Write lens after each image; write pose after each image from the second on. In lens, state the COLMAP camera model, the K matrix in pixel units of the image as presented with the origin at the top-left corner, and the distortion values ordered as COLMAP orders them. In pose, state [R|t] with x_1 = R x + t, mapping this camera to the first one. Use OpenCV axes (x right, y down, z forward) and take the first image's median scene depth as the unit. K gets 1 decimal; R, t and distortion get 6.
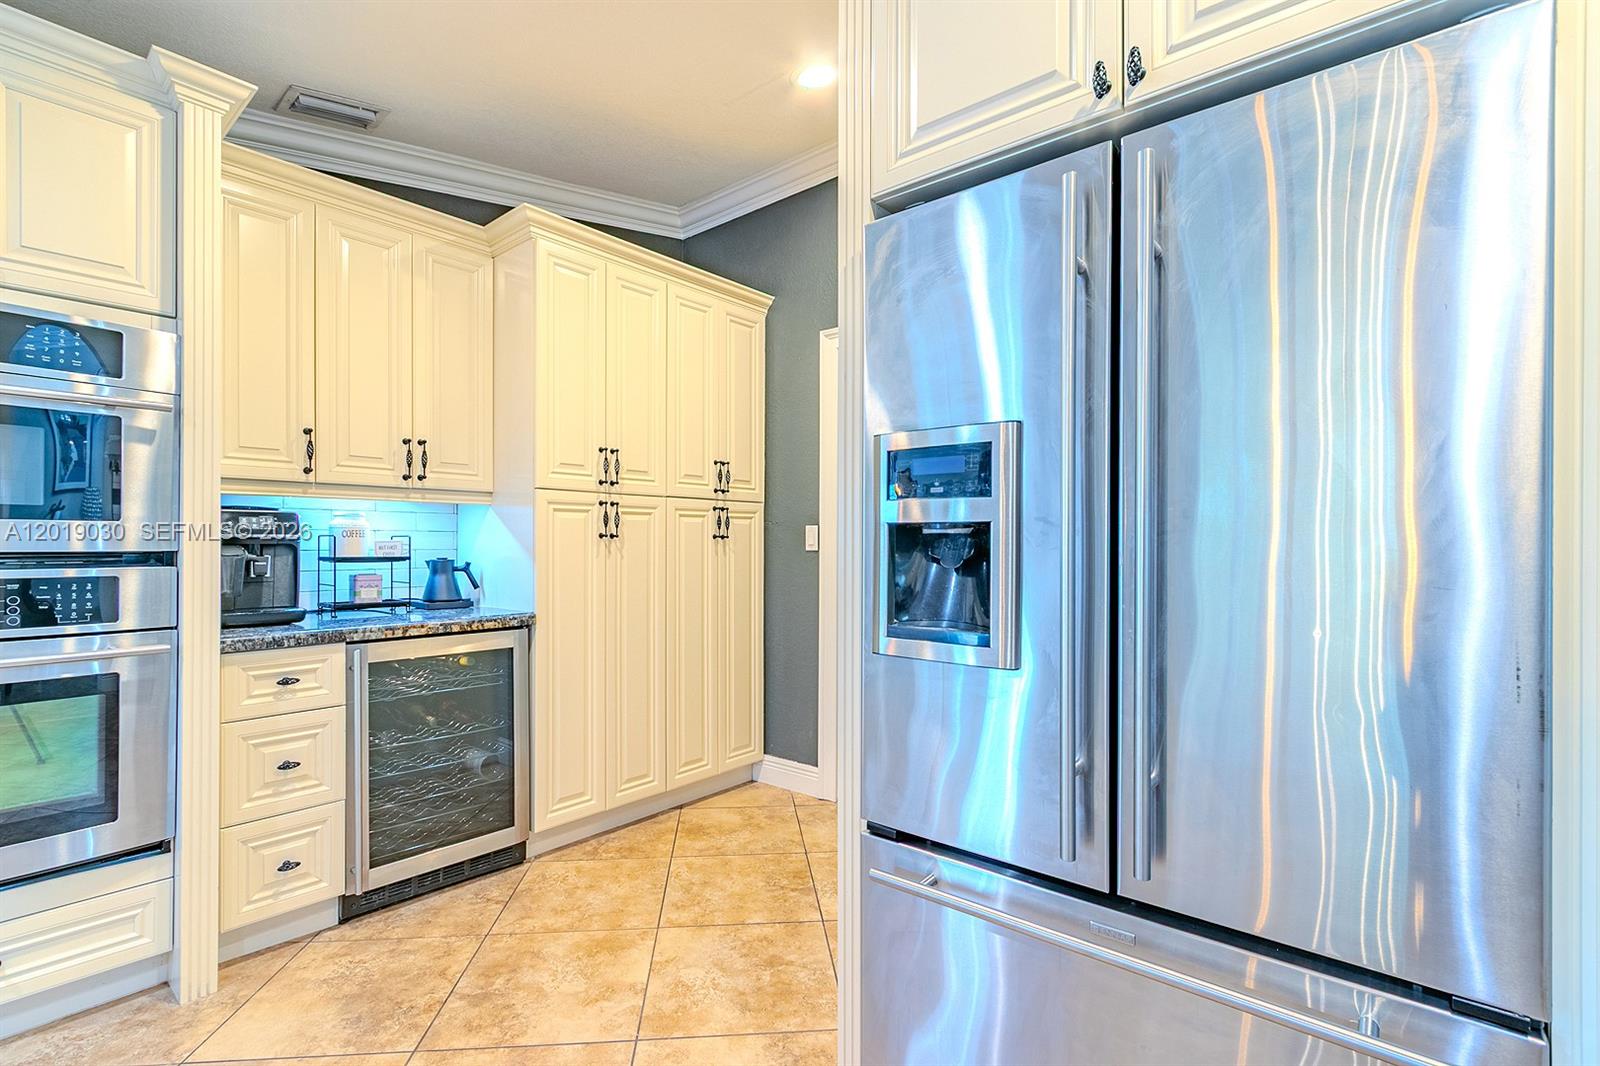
lens RADIAL K [[735.2, 0, 789.7], [0, 735.2, 545.4], [0, 0, 1]] dist [0.004546, -0.001353]
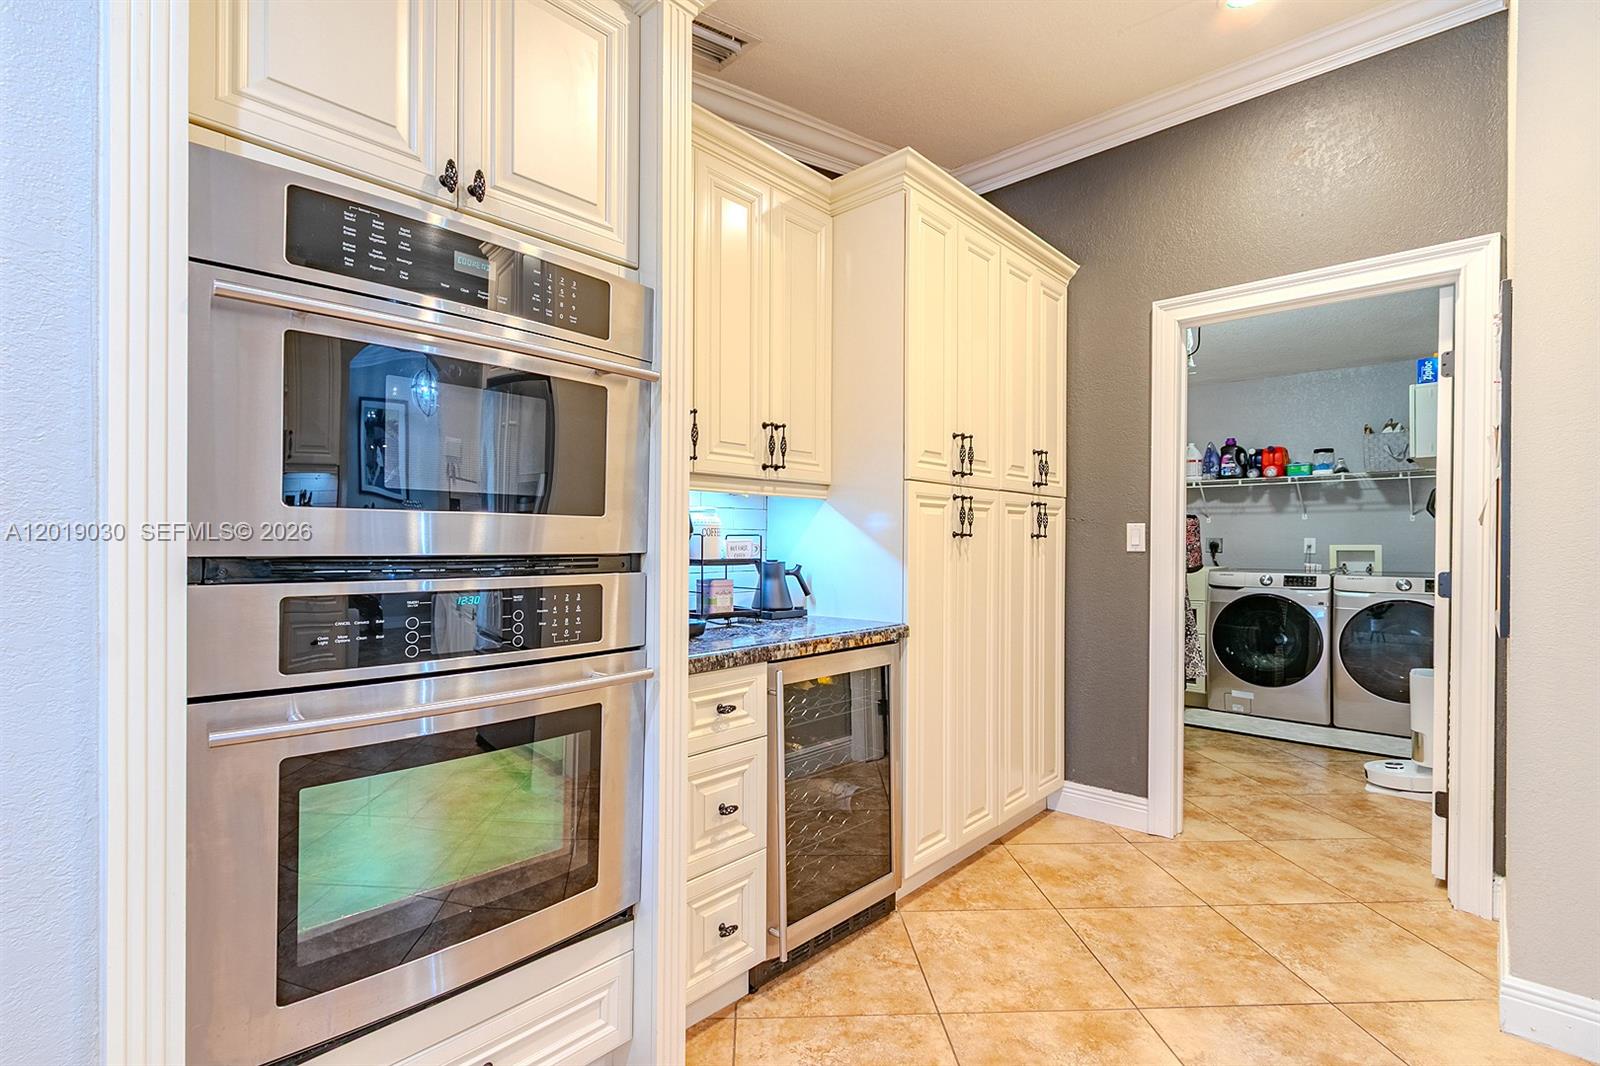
lens RADIAL K [[735.2, 0, 791.0], [0, 735.2, 546.1], [0, 0, 1]] dist [0.004546, -0.001353]
pose [[0.999341, 0.000258, -0.036284, -0.480166], [-0.000219, 0.999999, 0.001076, -0.000711], [0.036285, -0.001067, 0.999341, 0.142077]]
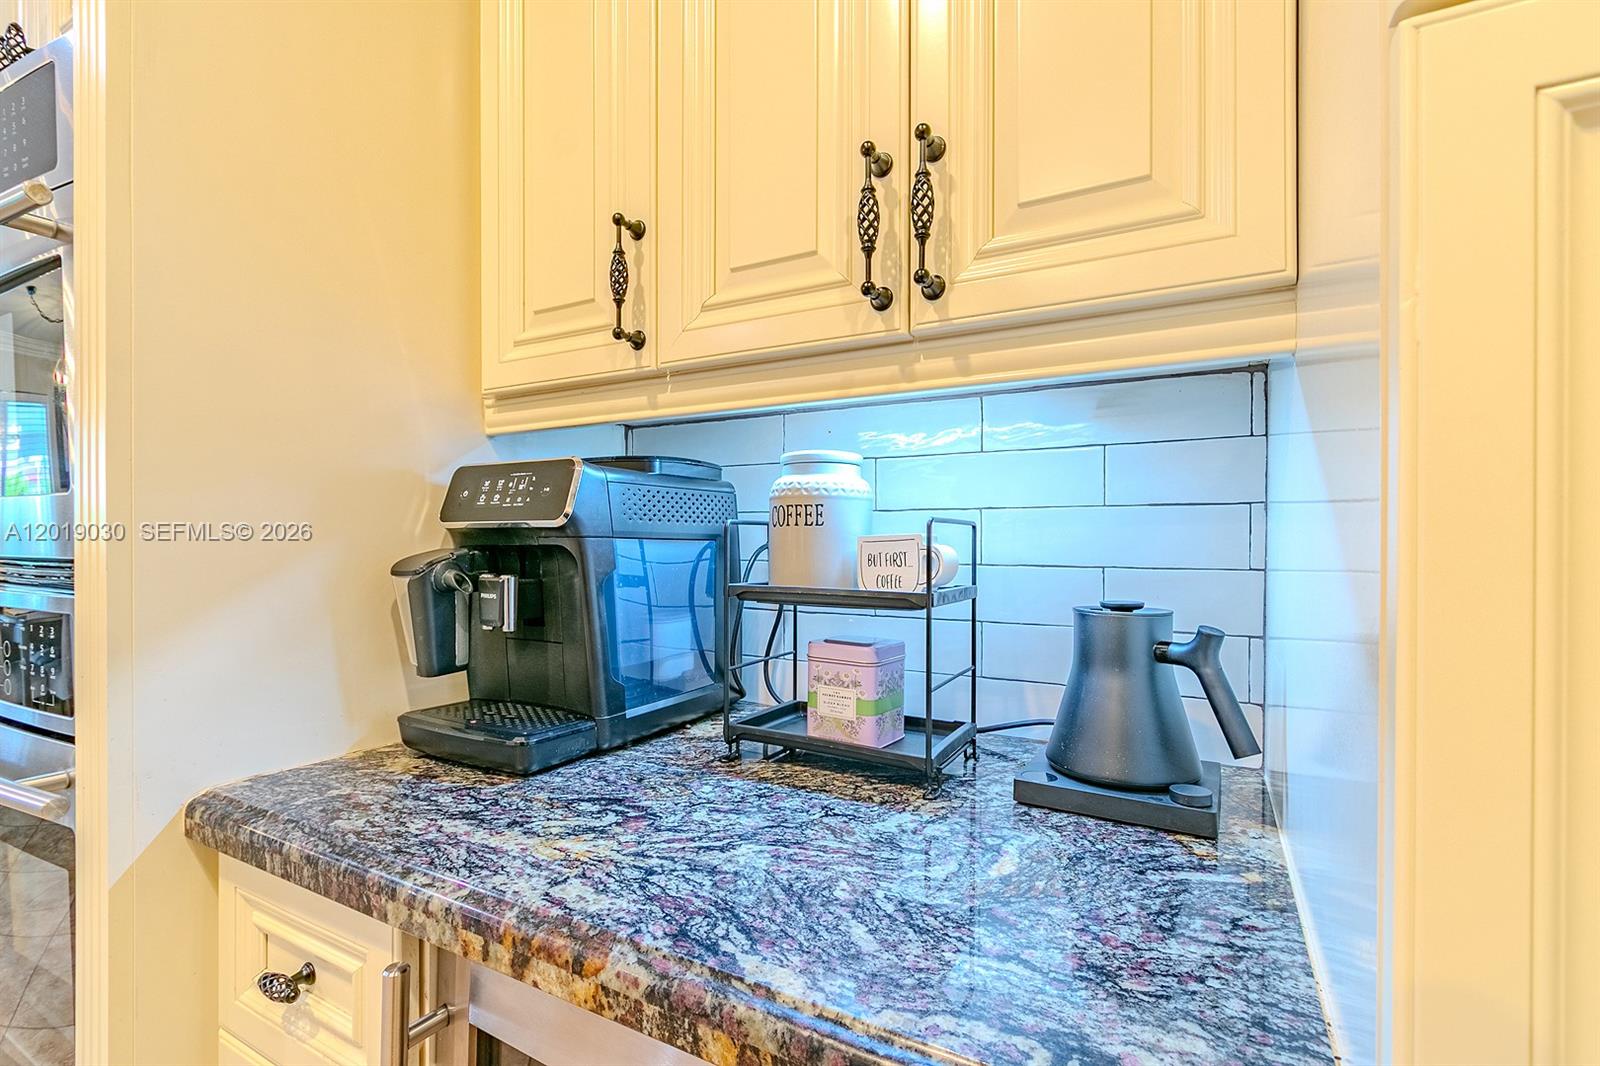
lens RADIAL K [[735.2, 0, 704.3], [0, 735.2, 531.0], [0, 0, 1]] dist [0.004546, -0.001353]
pose [[0.177634, -0.010436, -0.984041, -0.284407], [-0.001951, 0.999938, -0.010957, -0.005927], [0.984095, 0.003866, 0.177603, 0.934896]]
